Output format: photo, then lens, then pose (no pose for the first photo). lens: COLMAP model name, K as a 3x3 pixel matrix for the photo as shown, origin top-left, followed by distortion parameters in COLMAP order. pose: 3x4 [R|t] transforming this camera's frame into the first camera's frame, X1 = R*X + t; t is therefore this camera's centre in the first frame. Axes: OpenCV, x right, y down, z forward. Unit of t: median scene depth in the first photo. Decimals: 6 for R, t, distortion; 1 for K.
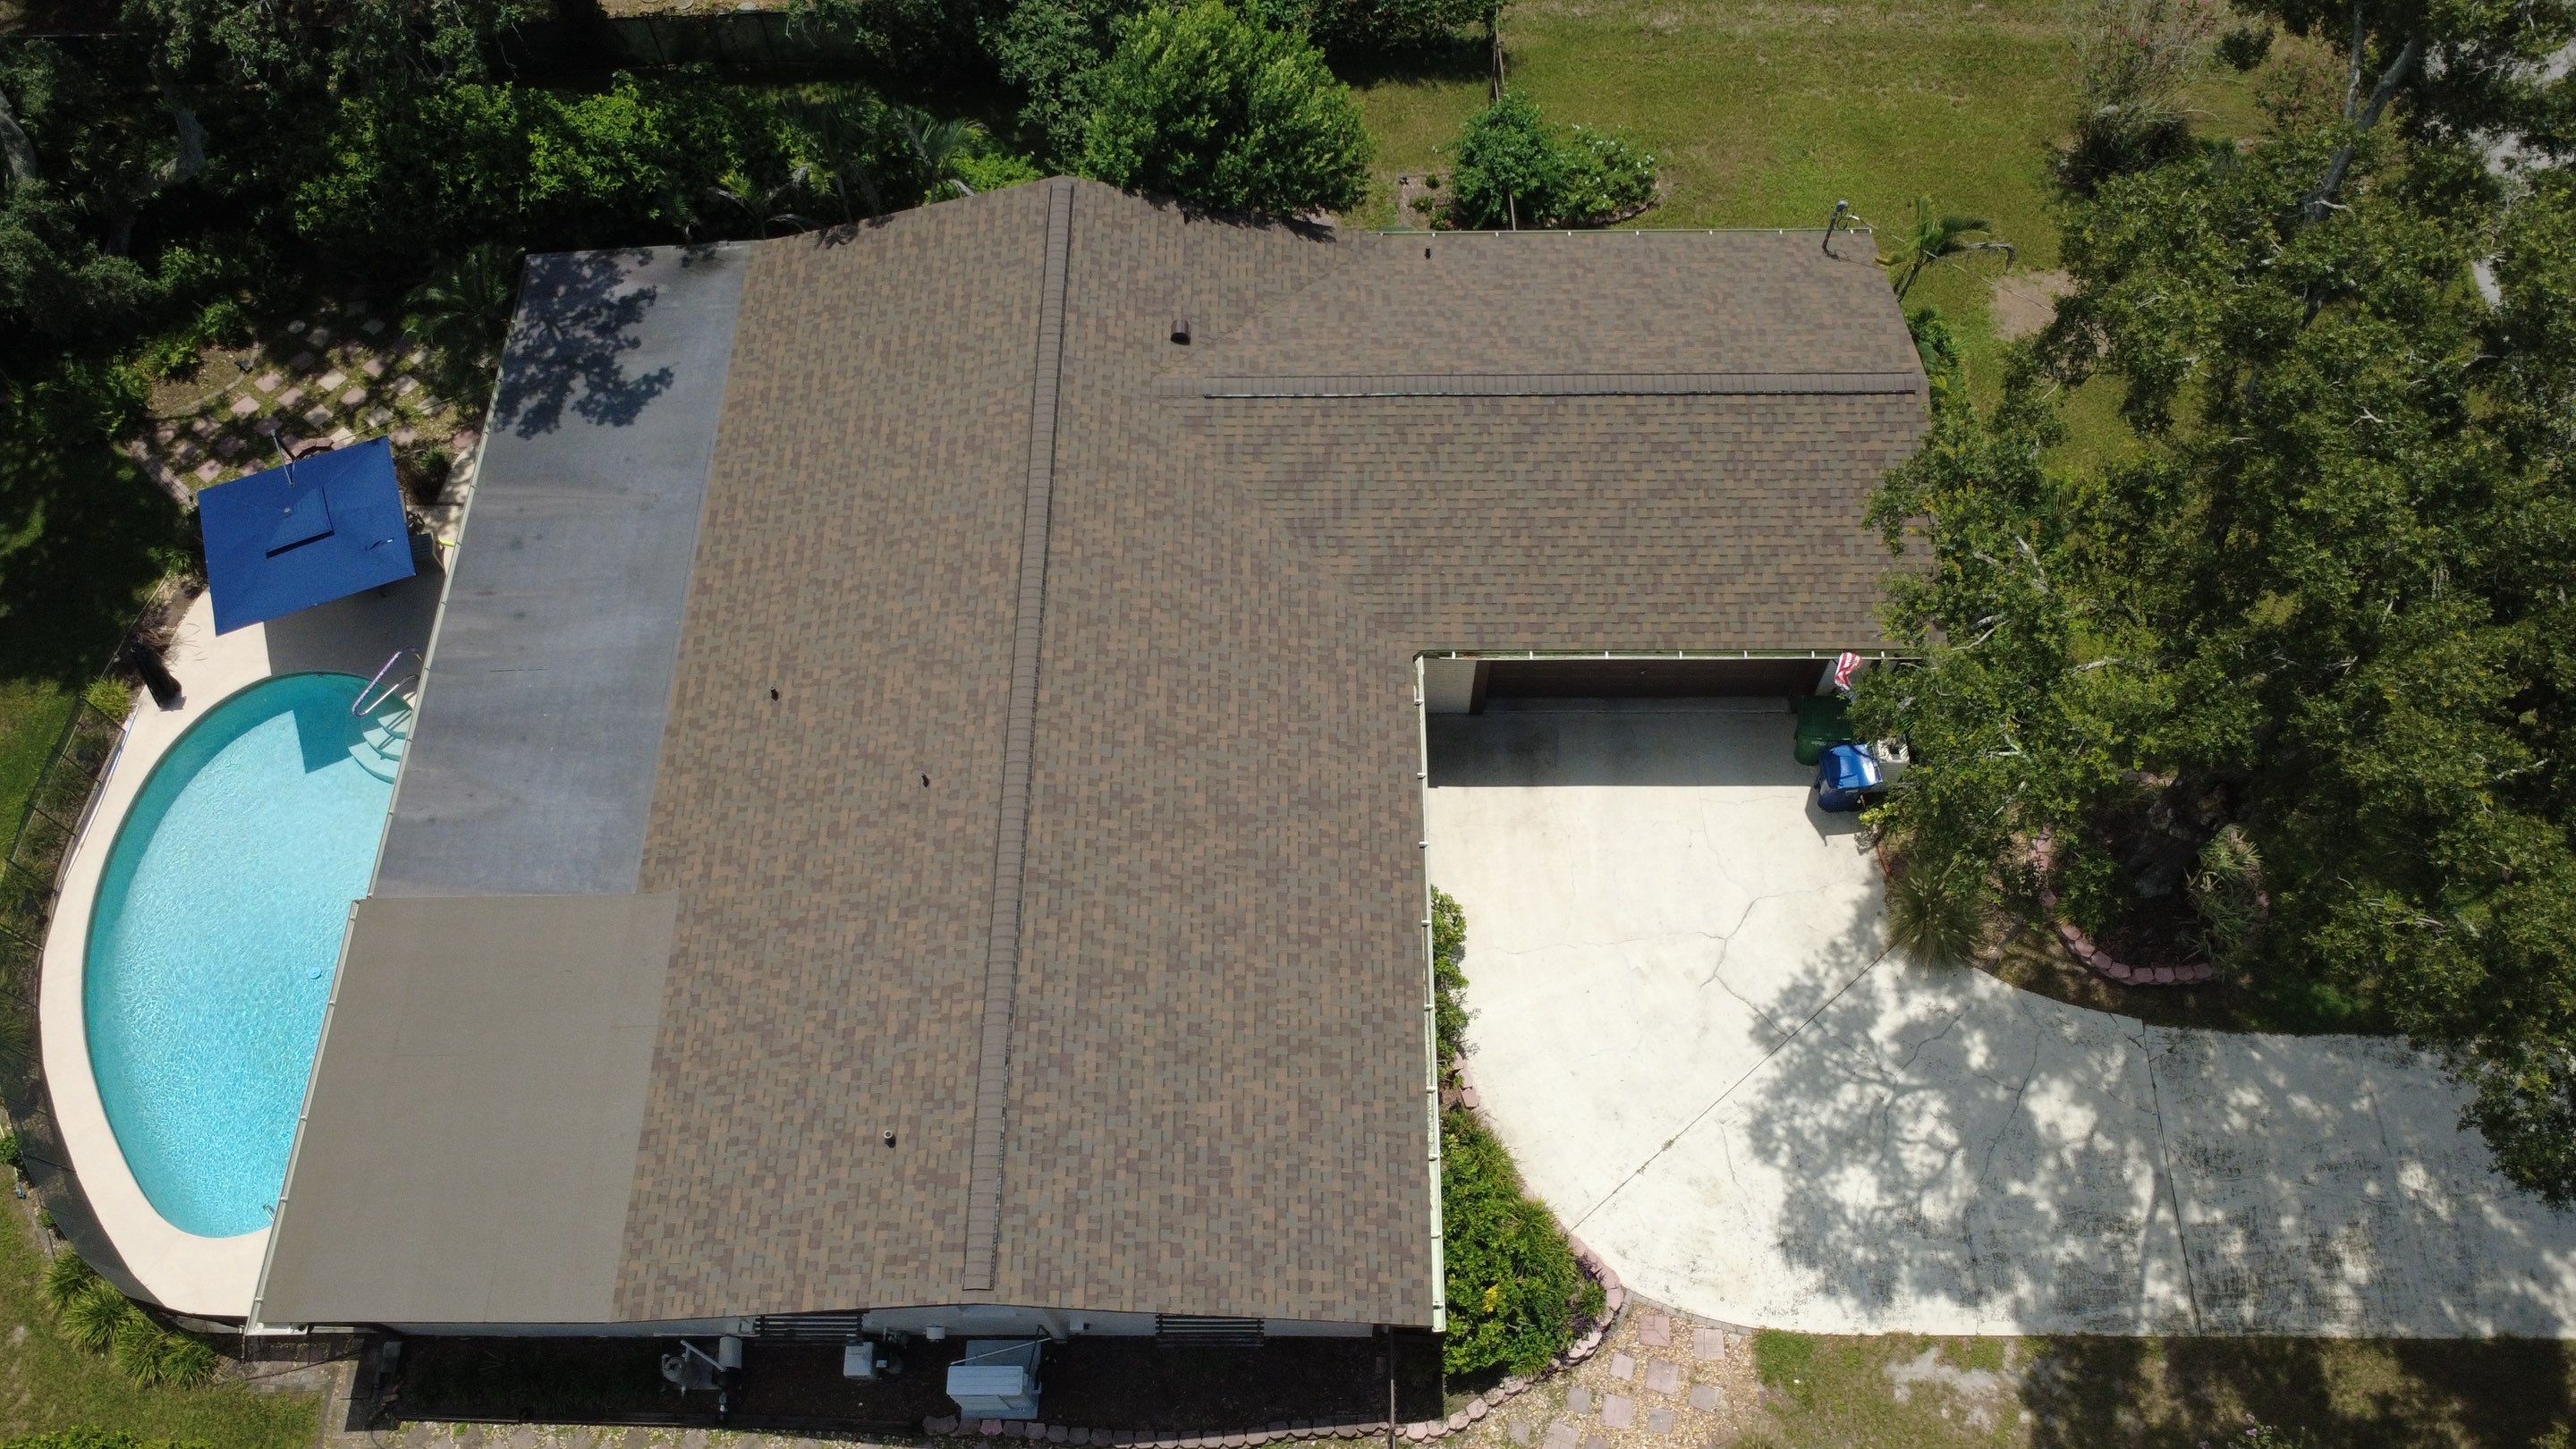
lens RADIAL K [[1862.3, 0, 1280.5], [0, 1862.3, 725.1], [0, 0, 1]] dist [-0.000977, -0.000102]
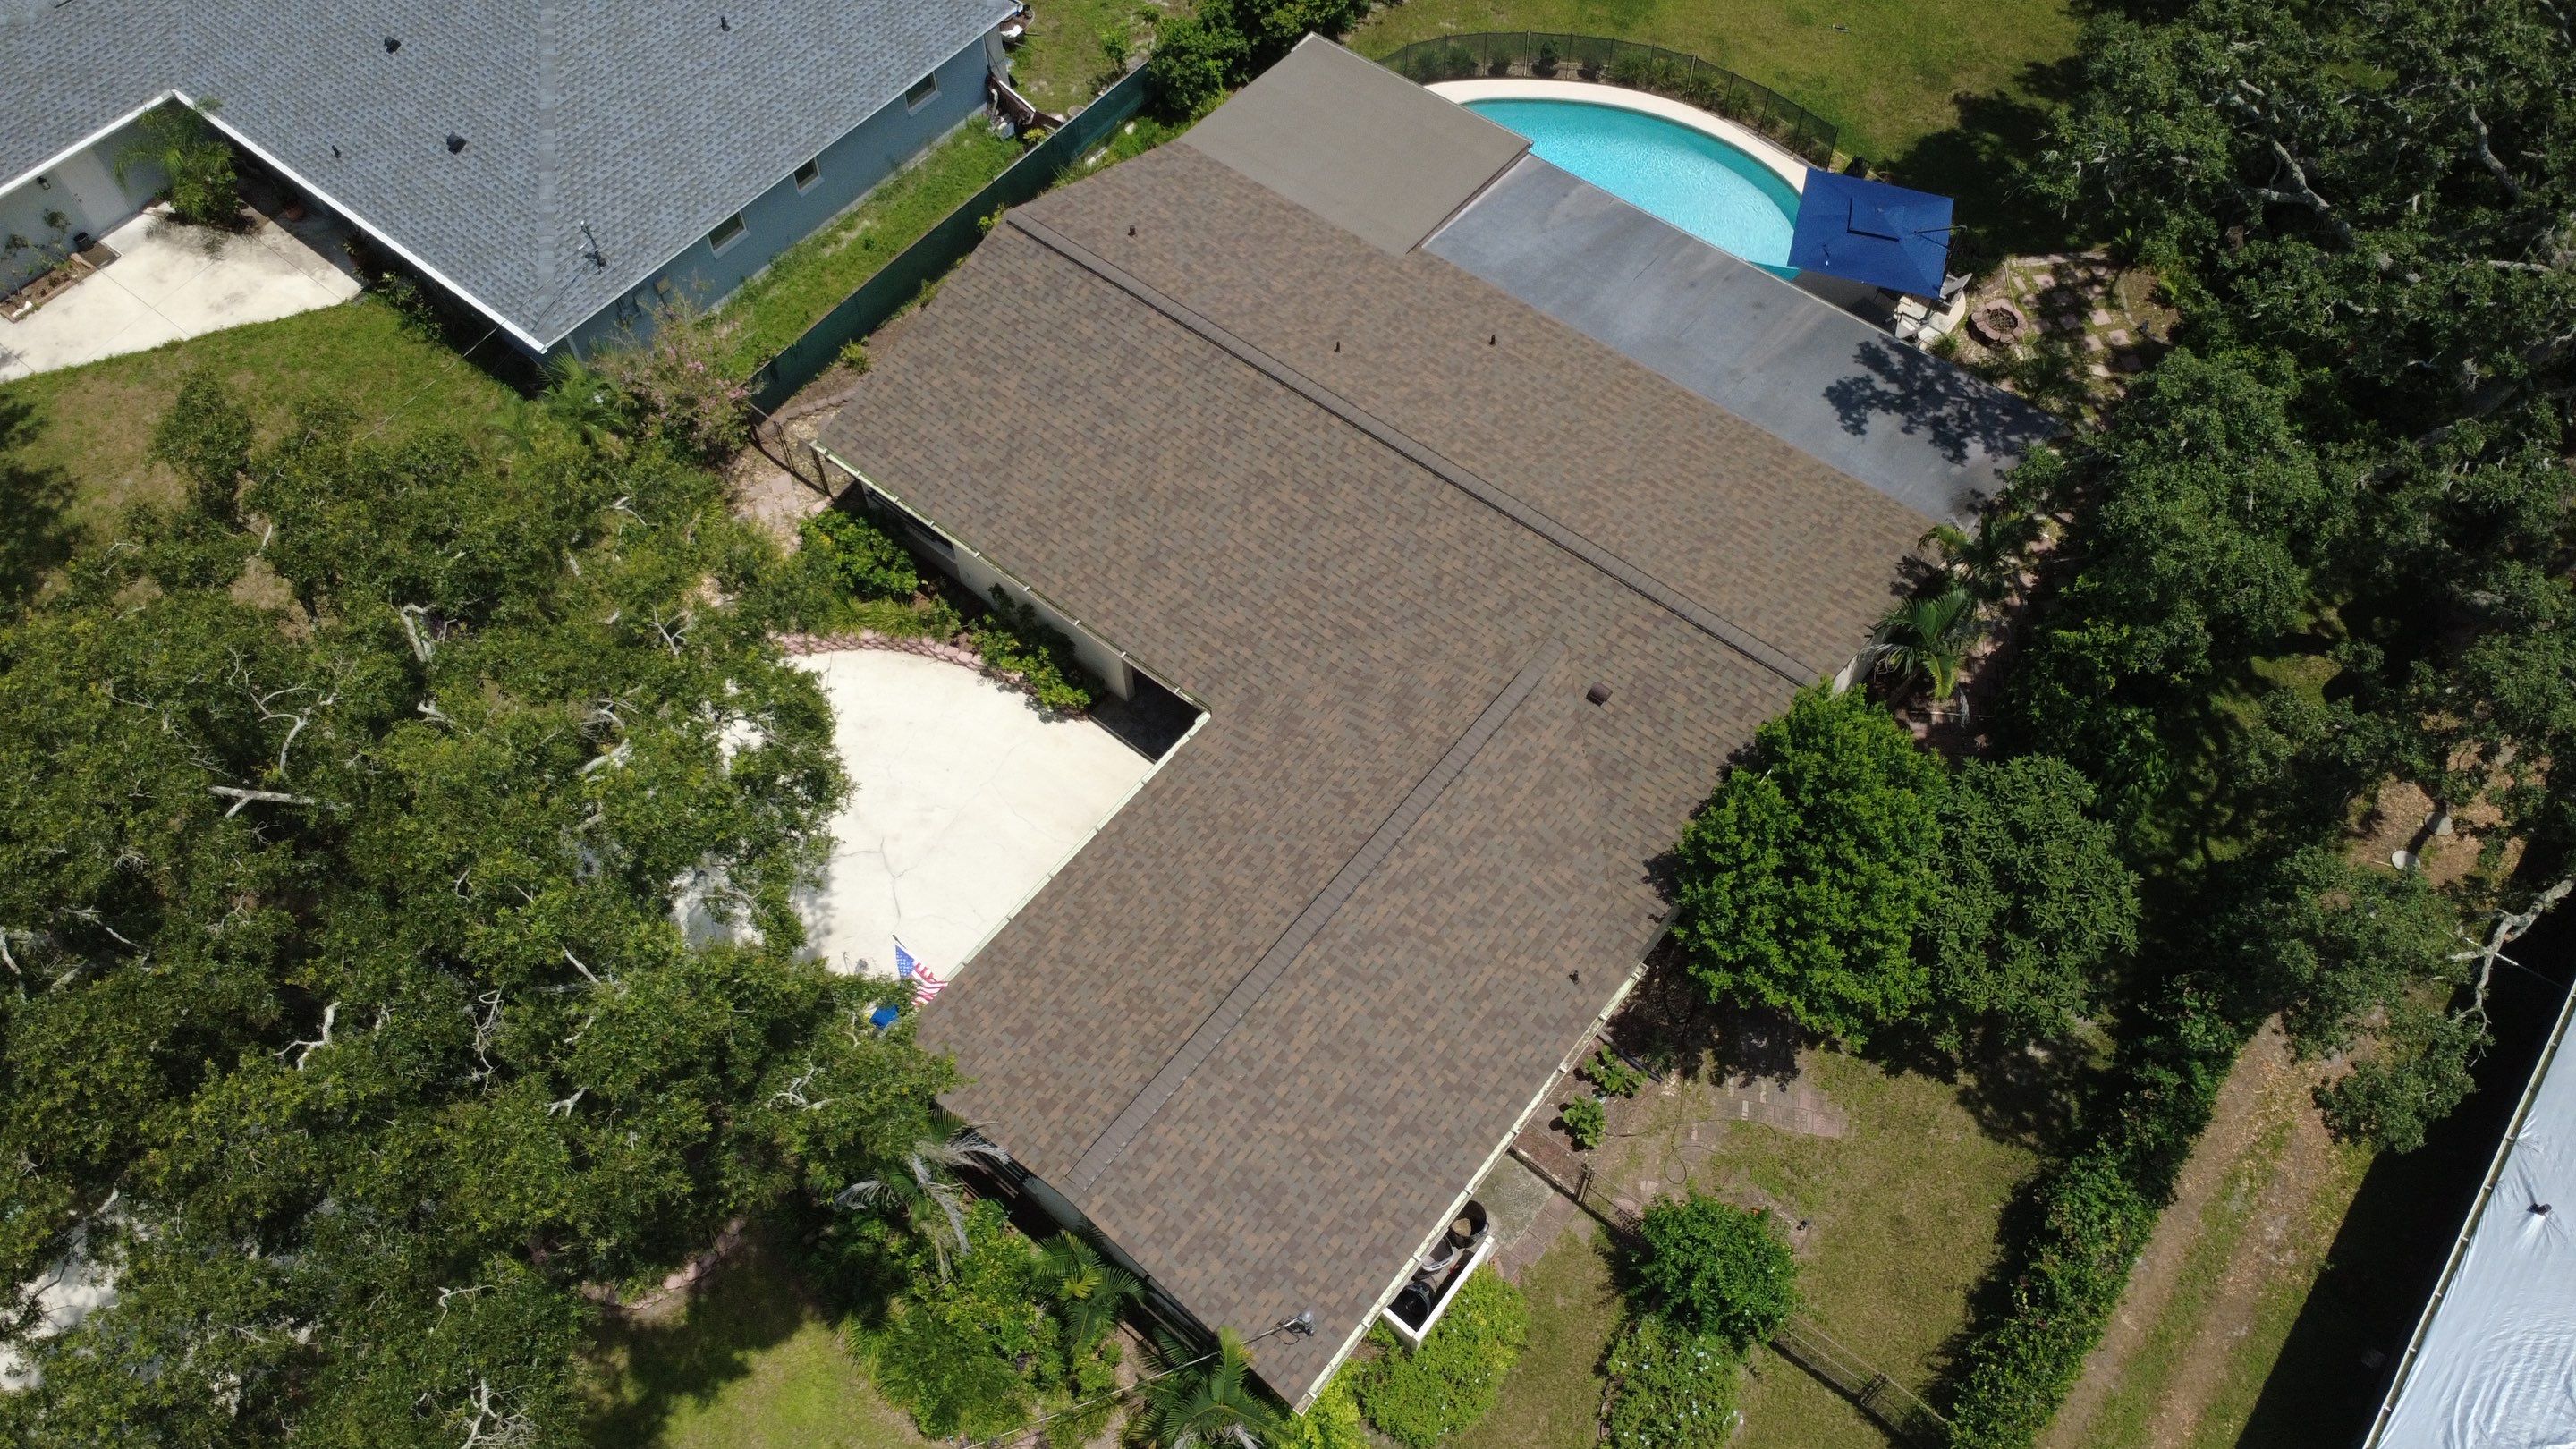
lens RADIAL K [[1850.0, 0, 1284.8], [0, 1850.0, 738.9], [0, 0, 1]] dist [-0.005925, 0.007463]
pose [[-0.624913, 0.671052, -0.398965, 0.513573], [-0.678840, -0.214682, 0.702202, -0.875455], [0.385563, 0.709649, 0.589695, 0.380634]]
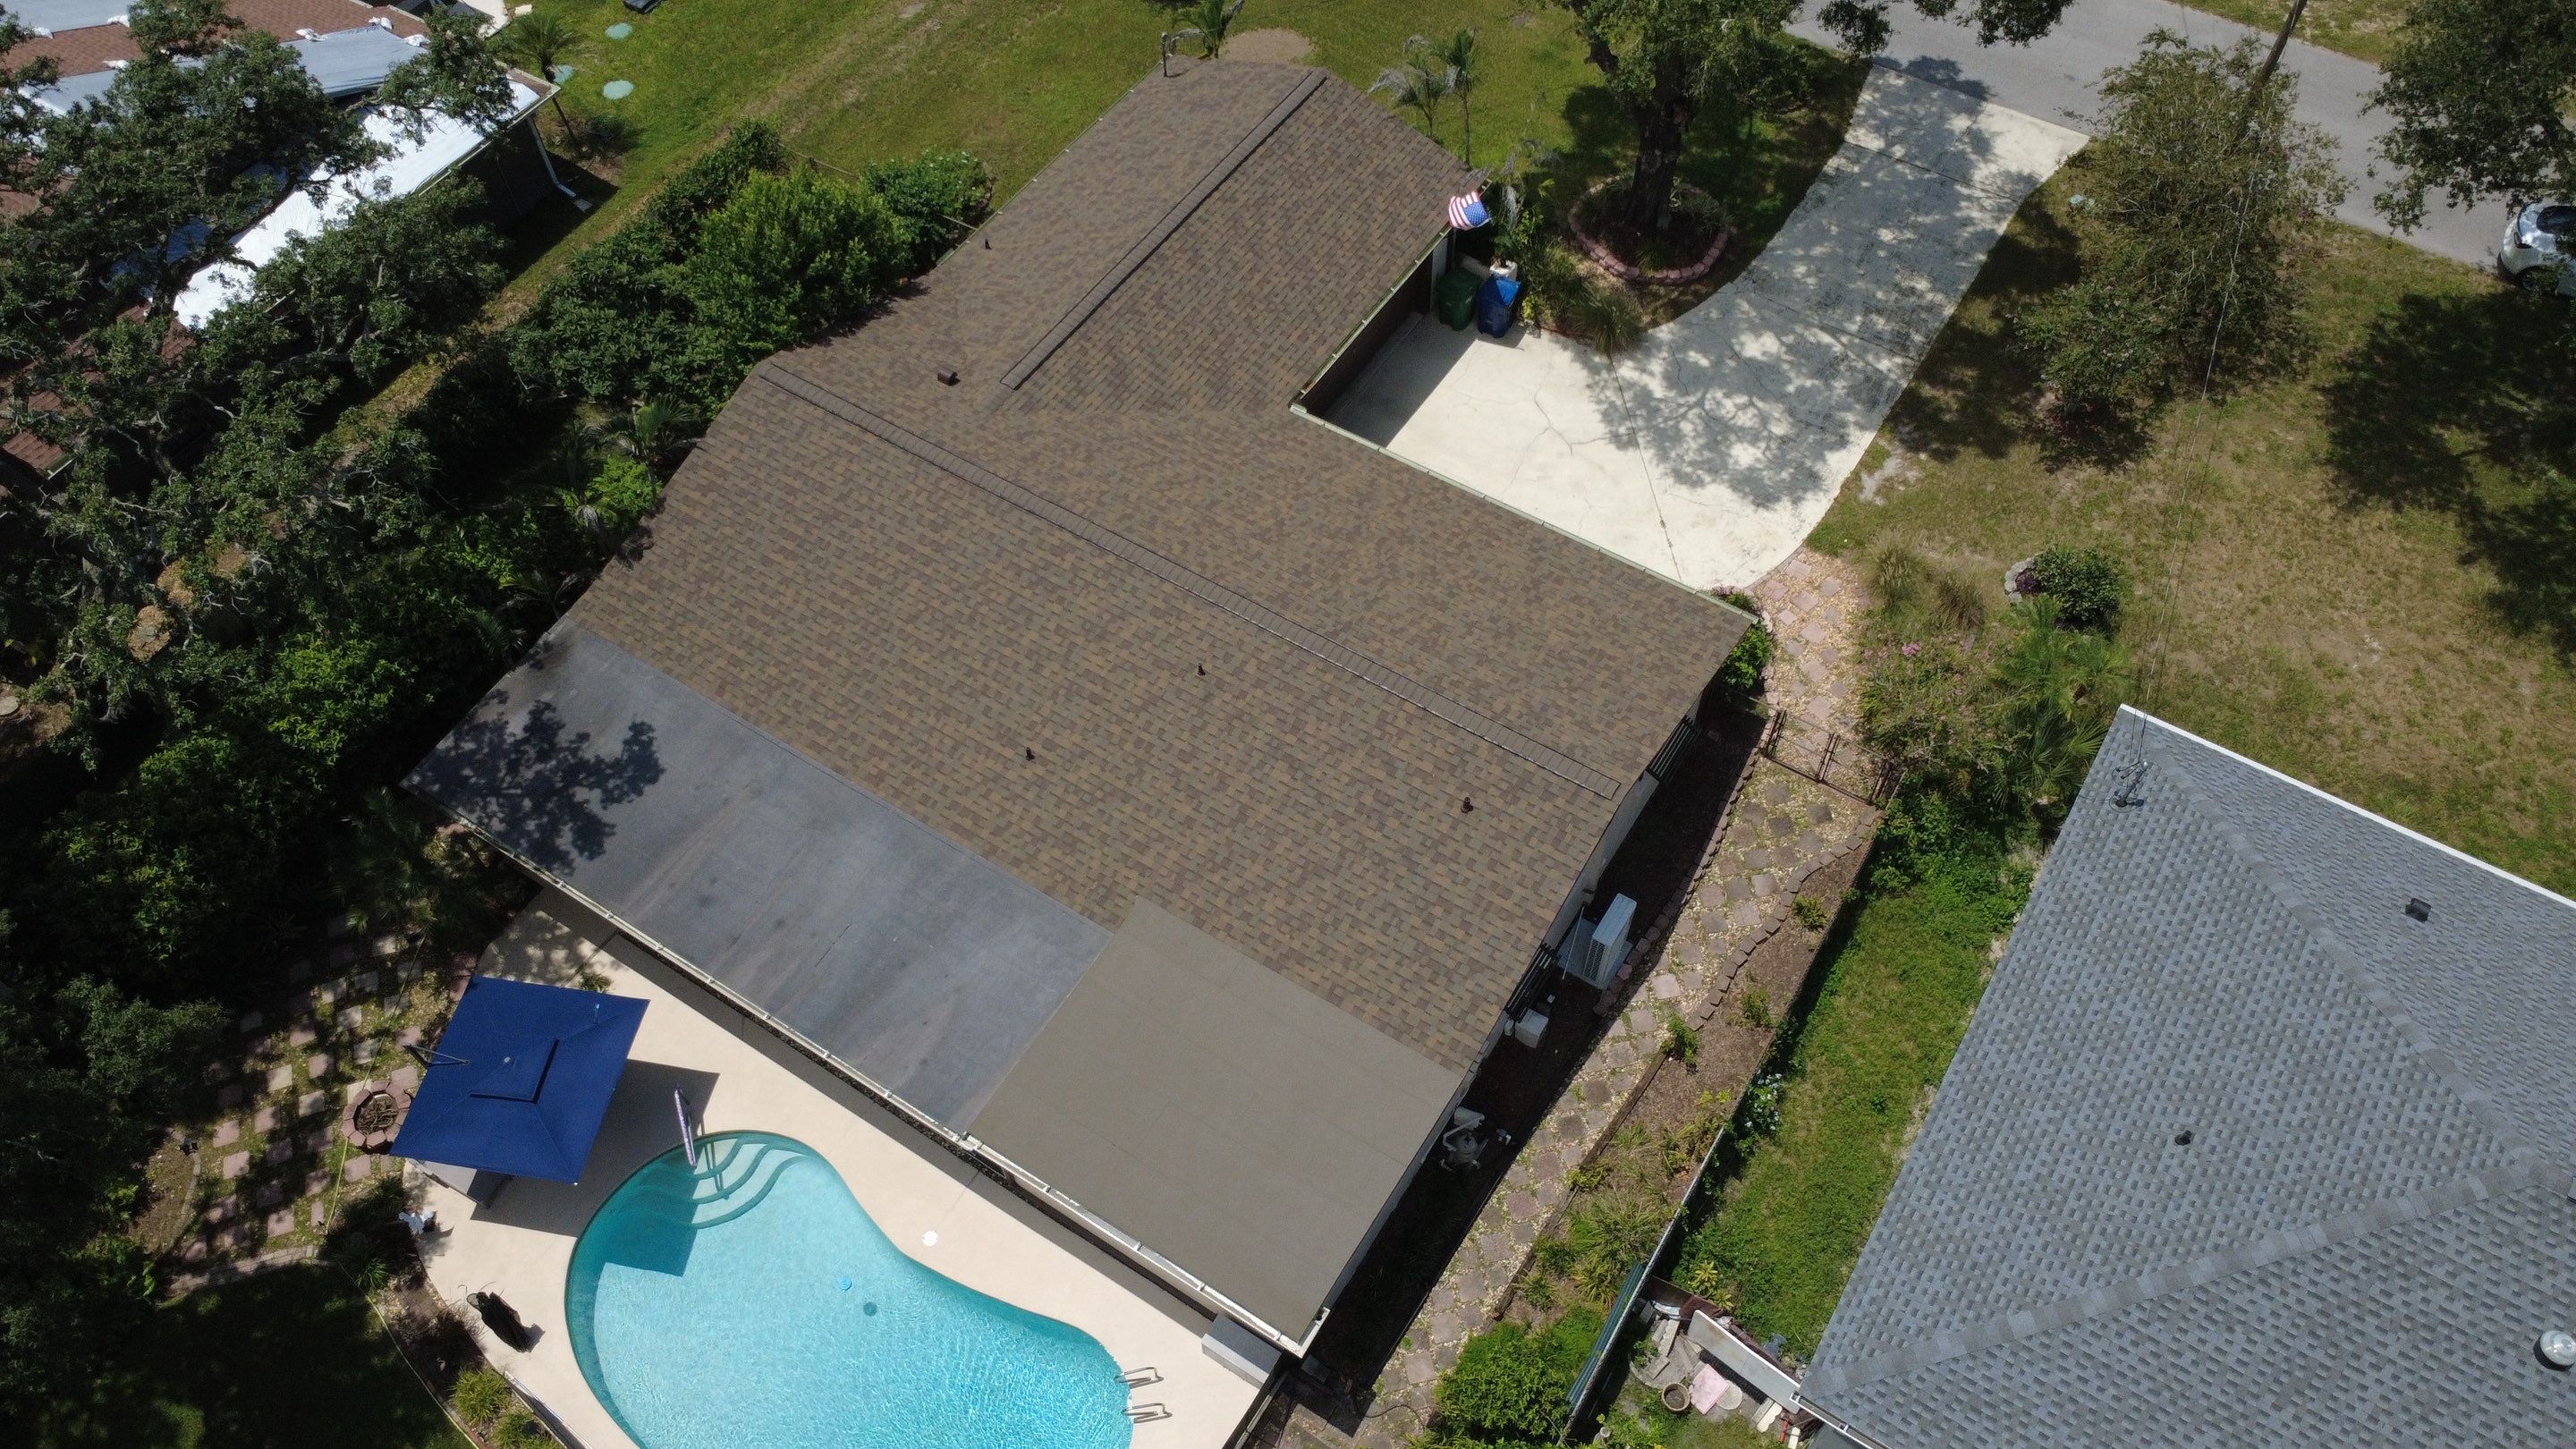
lens RADIAL K [[1855.2, 0, 1282.8], [0, 1855.2, 734.6], [0, 0, 1]] dist [-0.006645, 0.003041]
pose [[0.536236, -0.689810, 0.486429, -0.723868], [0.750617, 0.653285, 0.098954, -0.020667], [-0.386036, 0.312059, 0.868099, -0.038632]]
